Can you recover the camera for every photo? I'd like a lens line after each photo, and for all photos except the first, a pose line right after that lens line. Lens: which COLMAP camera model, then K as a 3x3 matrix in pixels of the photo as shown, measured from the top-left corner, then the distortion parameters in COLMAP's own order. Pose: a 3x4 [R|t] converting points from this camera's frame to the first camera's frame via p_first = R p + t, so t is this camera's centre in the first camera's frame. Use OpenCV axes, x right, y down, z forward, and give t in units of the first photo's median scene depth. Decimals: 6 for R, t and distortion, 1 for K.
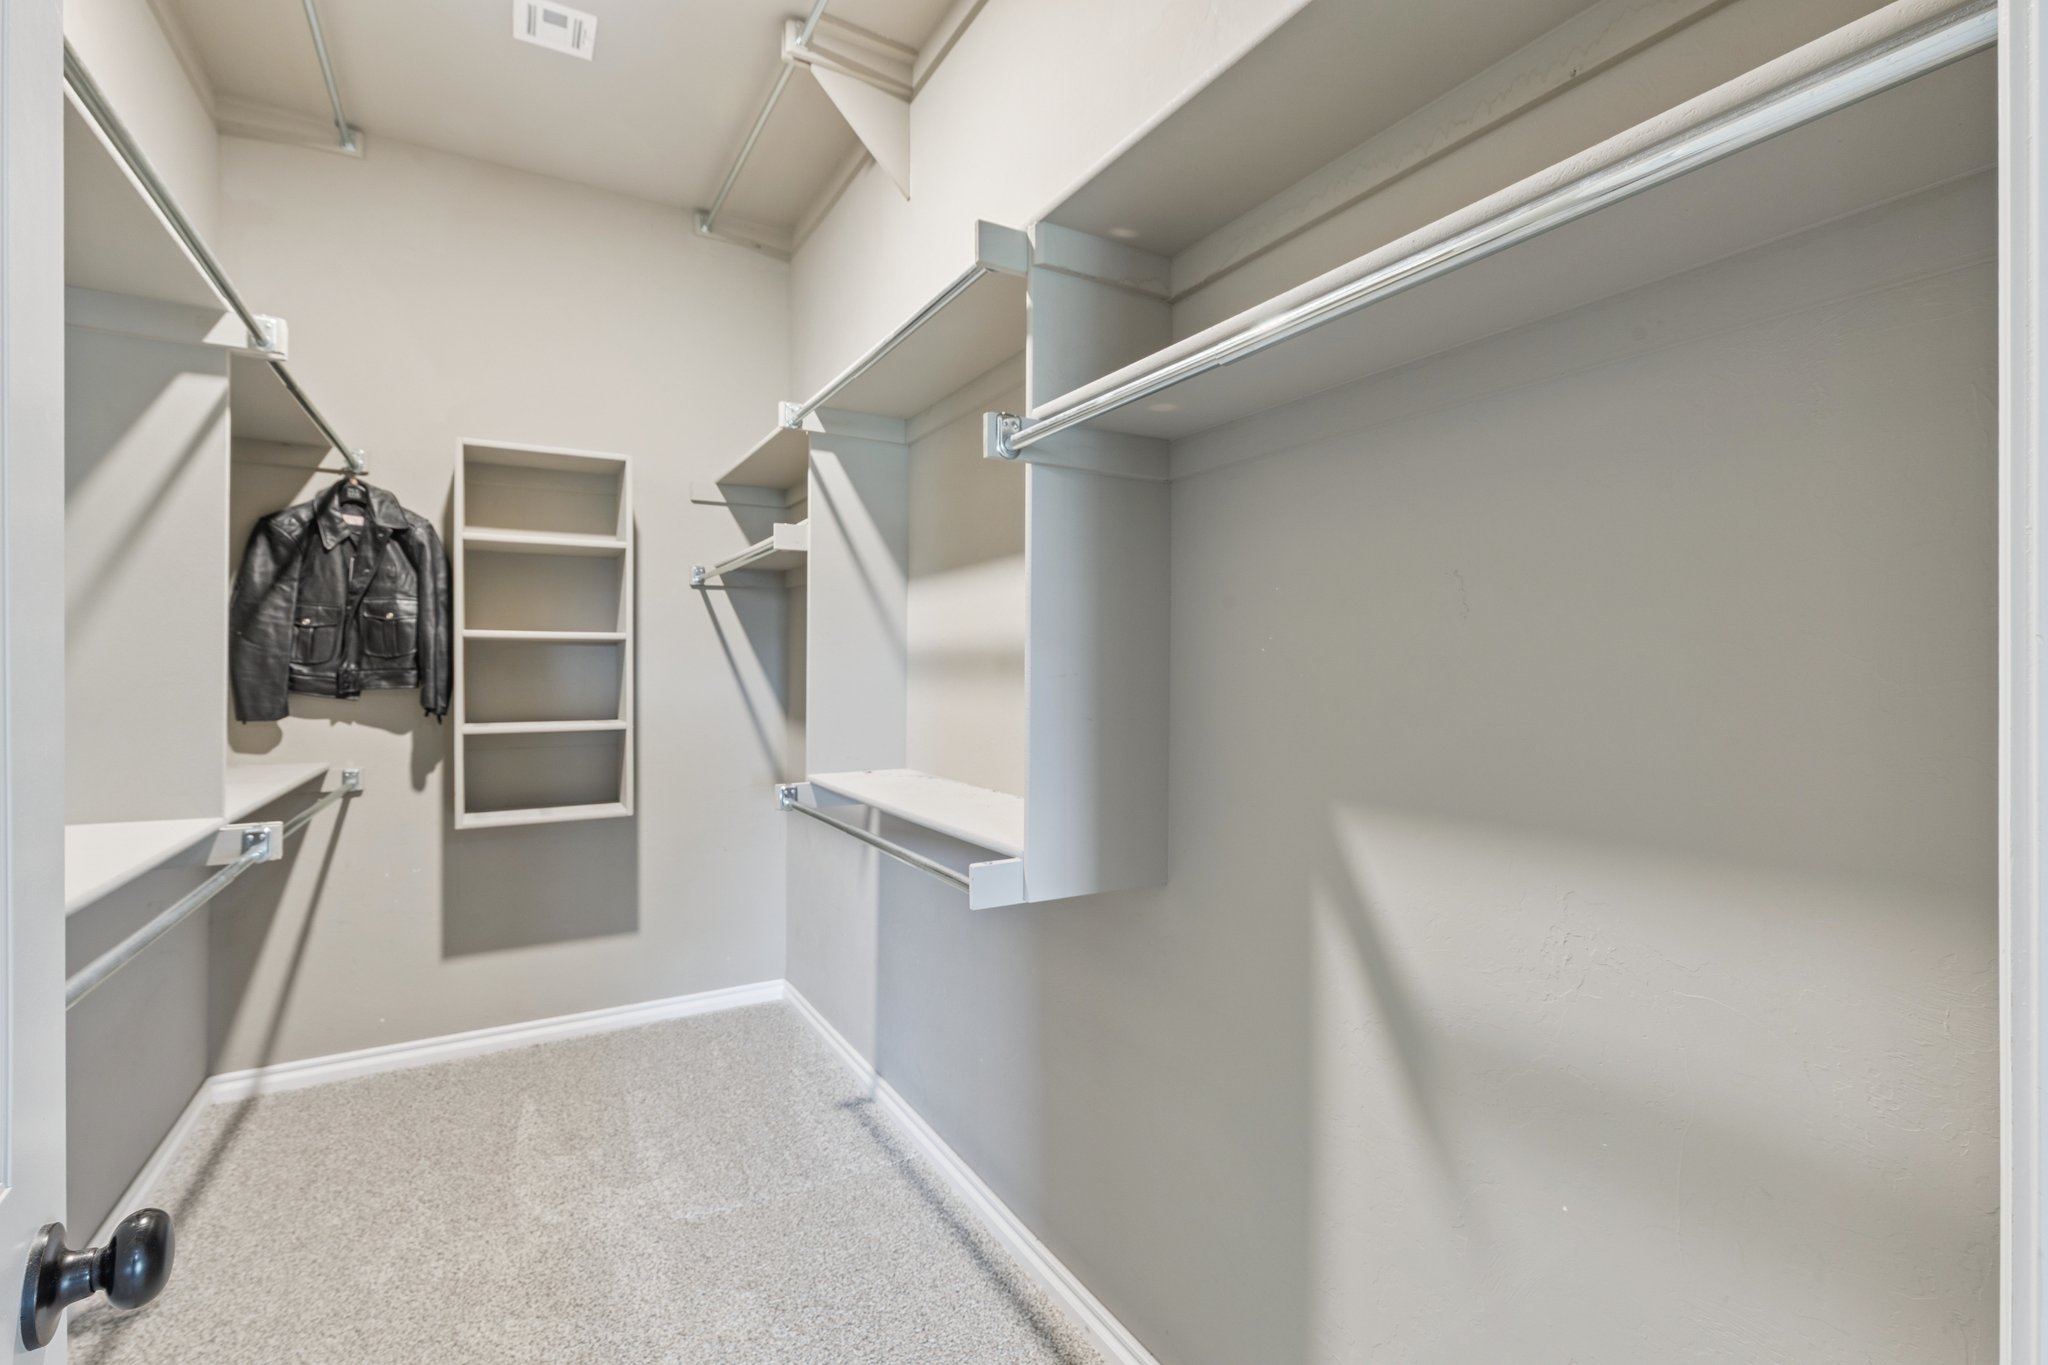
lens RADIAL K [[925.3, 0, 1019.7], [0, 925.3, 679.0], [0, 0, 1]] dist [0.012827, -0.000354]
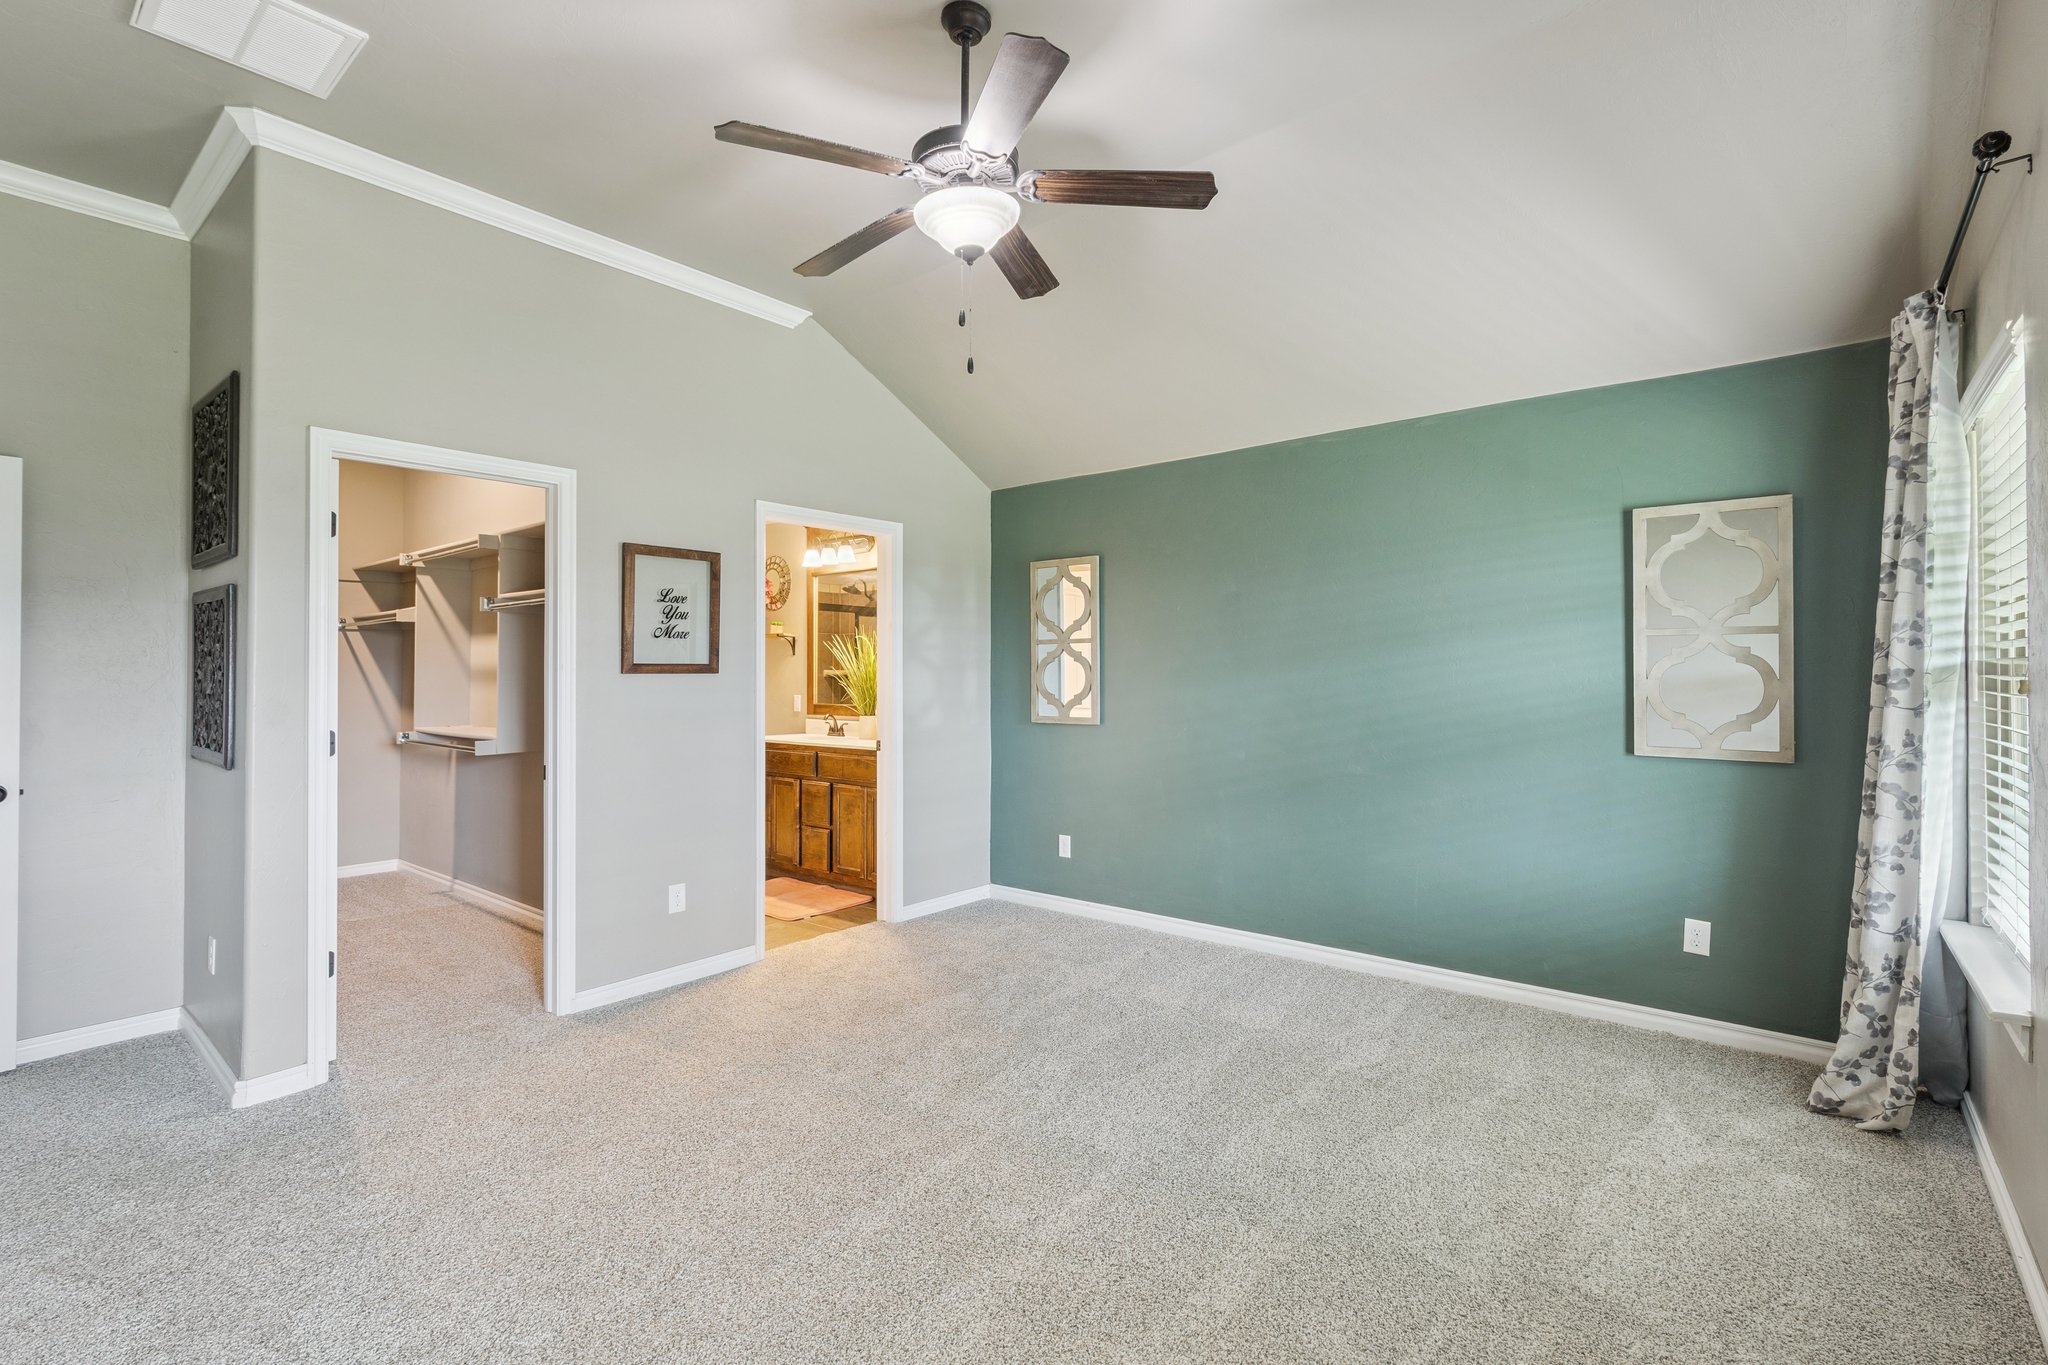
lens RADIAL K [[926.5, 0, 1061.1], [0, 926.5, 669.5], [0, 0, 1]] dist [0.000081, -0.000185]
pose [[0.928821, 0.003708, 0.370511, 0.354776], [0.001586, 0.999901, -0.013983, 0.002907], [-0.370526, 0.013575, 0.928723, -1.494016]]
